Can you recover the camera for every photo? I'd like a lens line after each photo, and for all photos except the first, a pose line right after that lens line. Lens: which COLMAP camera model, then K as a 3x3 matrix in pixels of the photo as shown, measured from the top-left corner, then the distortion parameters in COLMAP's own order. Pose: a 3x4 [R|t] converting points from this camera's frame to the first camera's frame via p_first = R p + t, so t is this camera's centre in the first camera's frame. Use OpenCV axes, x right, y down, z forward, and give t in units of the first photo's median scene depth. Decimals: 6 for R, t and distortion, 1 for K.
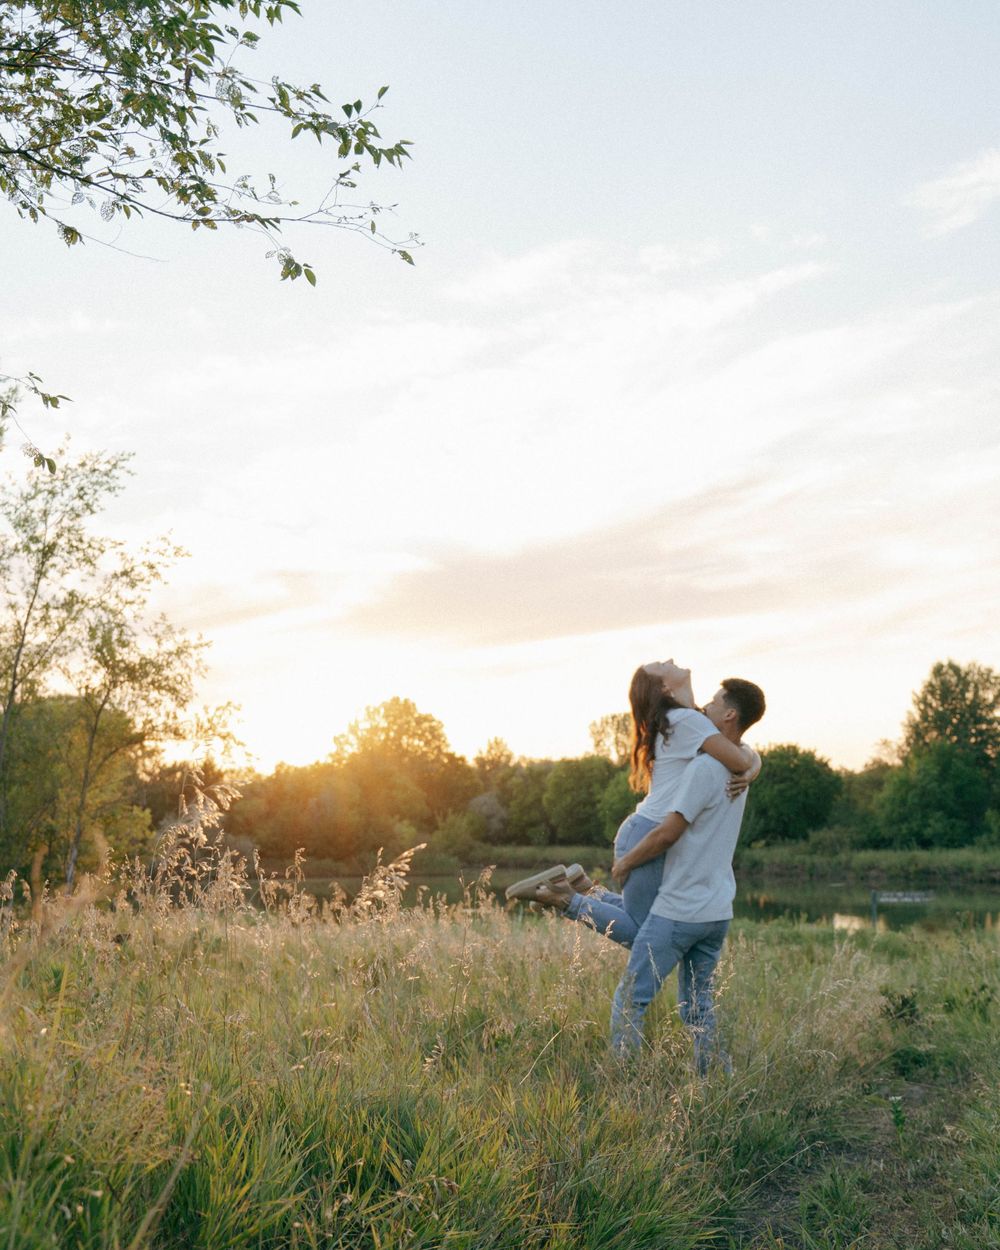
lens RADIAL K [[1740.6, 0, 500.0], [0, 1740.6, 625.0], [0, 0, 1]] dist [-0.058337, 0.016255]
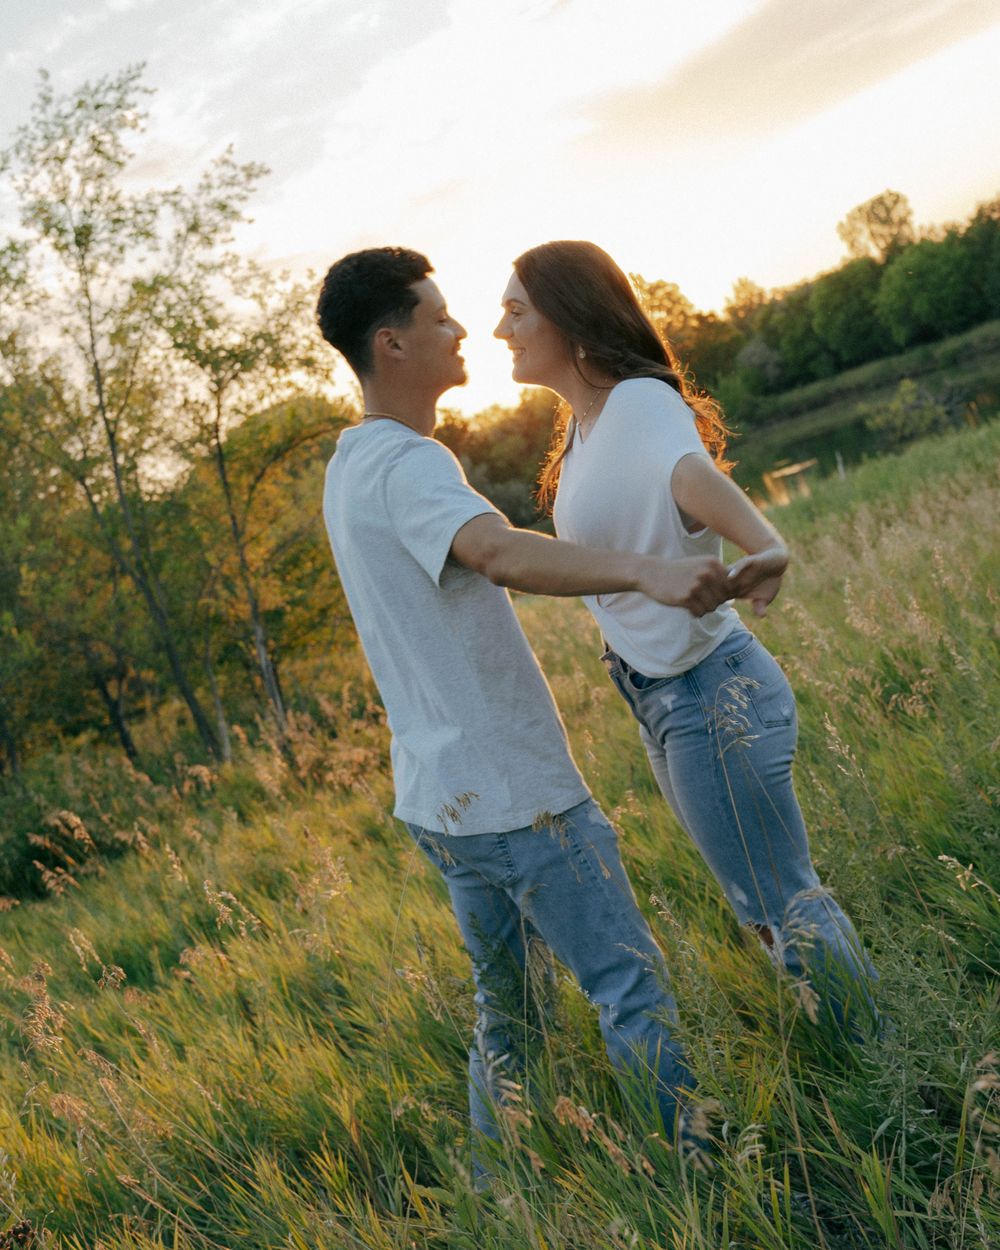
lens RADIAL K [[1740.6, 0, 500.0], [0, 1740.6, 625.0], [0, 0, 1]] dist [-0.058337, 0.016255]
pose [[0.928508, -0.320199, -0.188002, -0.018557], [0.355209, 0.913462, 0.198530, 0.021368], [0.108164, -0.251116, 0.961895, 0.289306]]
